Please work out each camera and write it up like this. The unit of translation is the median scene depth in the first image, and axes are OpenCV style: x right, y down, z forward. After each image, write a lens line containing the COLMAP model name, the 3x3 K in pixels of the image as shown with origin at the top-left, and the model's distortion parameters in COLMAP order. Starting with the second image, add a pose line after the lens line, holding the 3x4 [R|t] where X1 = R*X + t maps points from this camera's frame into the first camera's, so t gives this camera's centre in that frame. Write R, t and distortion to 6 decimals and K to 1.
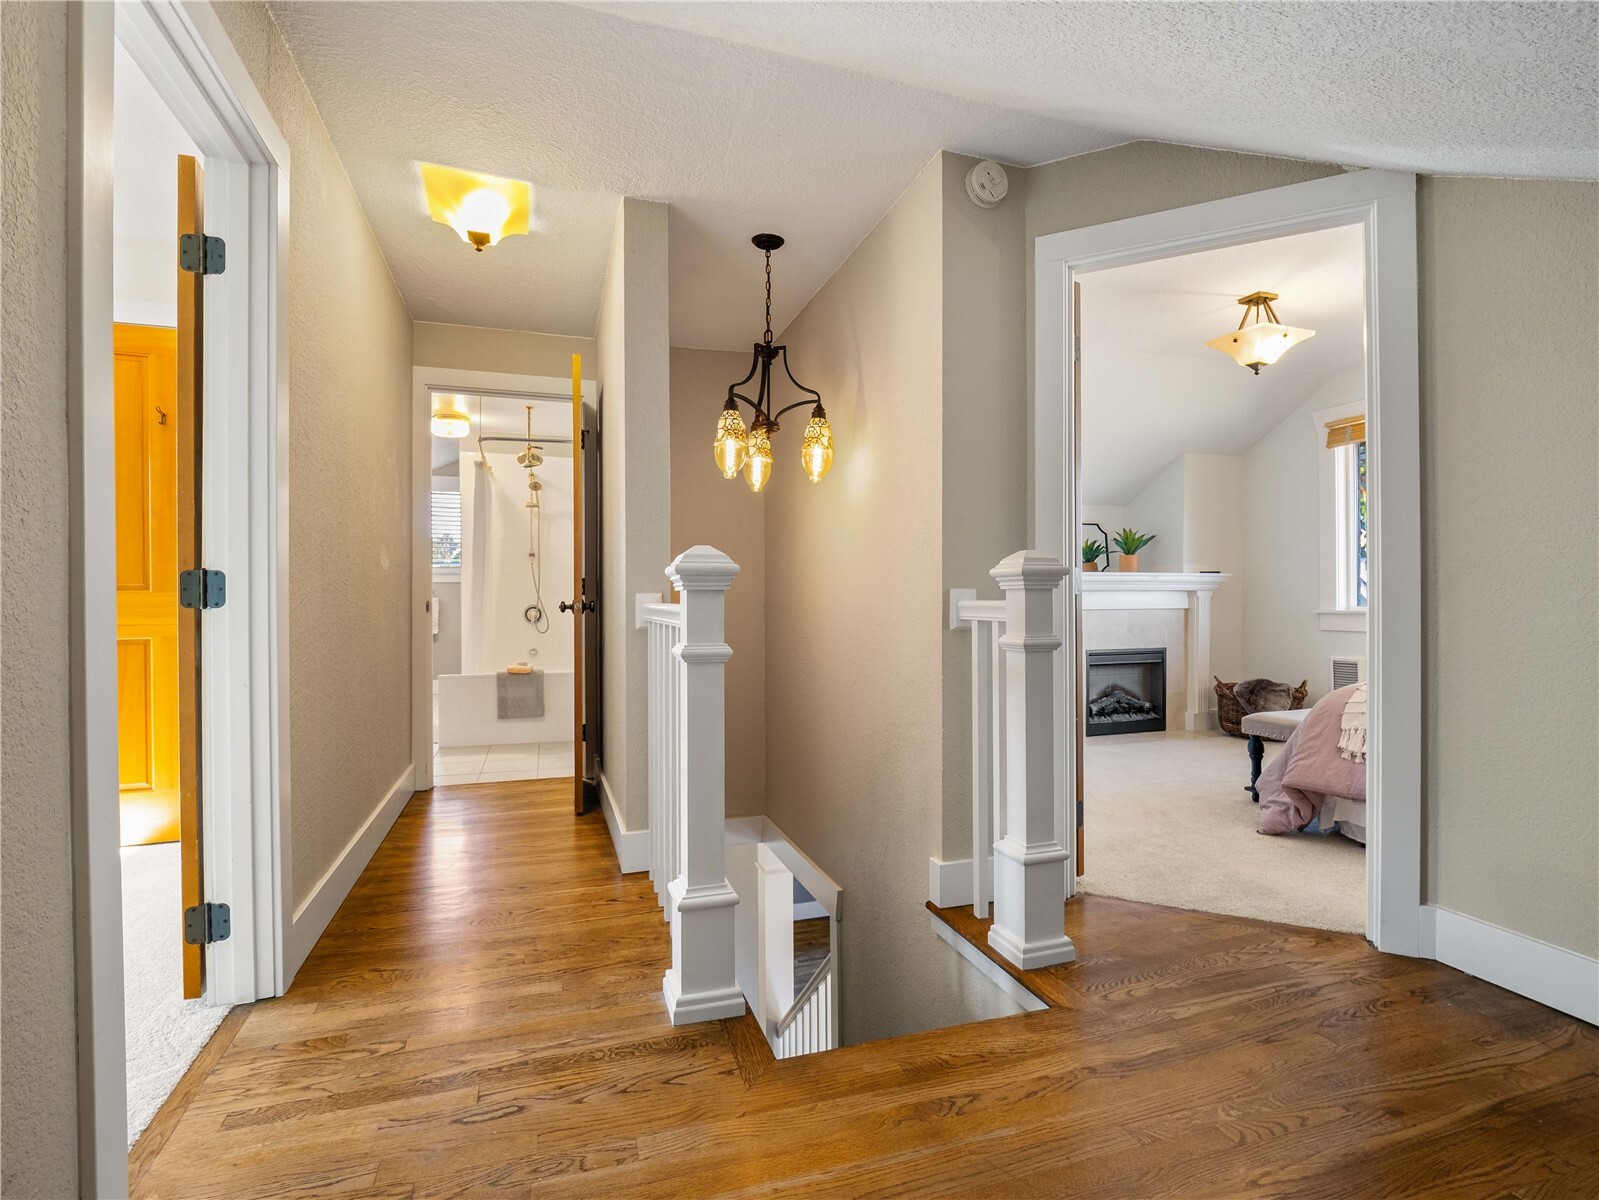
lens RADIAL K [[763.3, 0, 793.6], [0, 763.3, 602.6], [0, 0, 1]] dist [-0.026411, -0.000199]
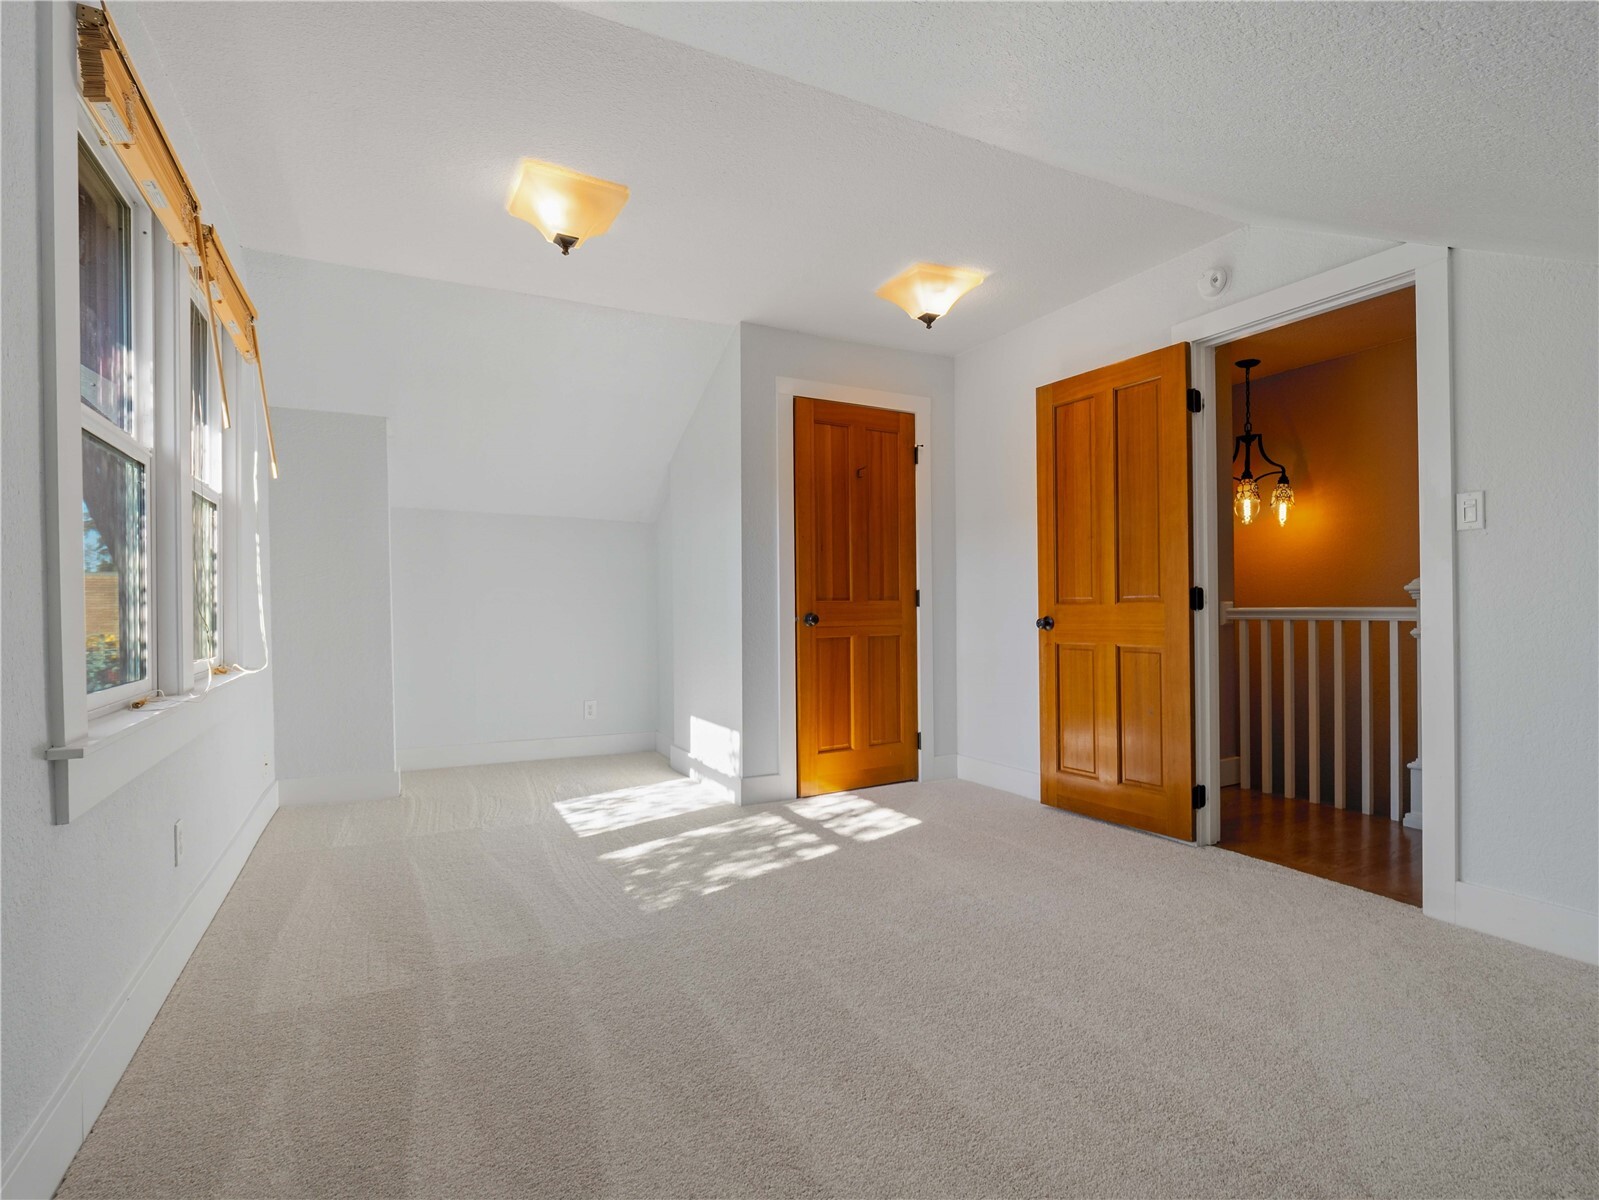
lens RADIAL K [[793.7, 0, 799.5], [0, 793.7, 600.0], [0, 0, 1]] dist [-0.001295, 0.000082]
pose [[0.987383, -0.001784, 0.158338, -1.159657], [0.001763, 0.999998, 0.000271, -0.016277], [-0.158338, 0.000011, 0.987385, -0.387910]]
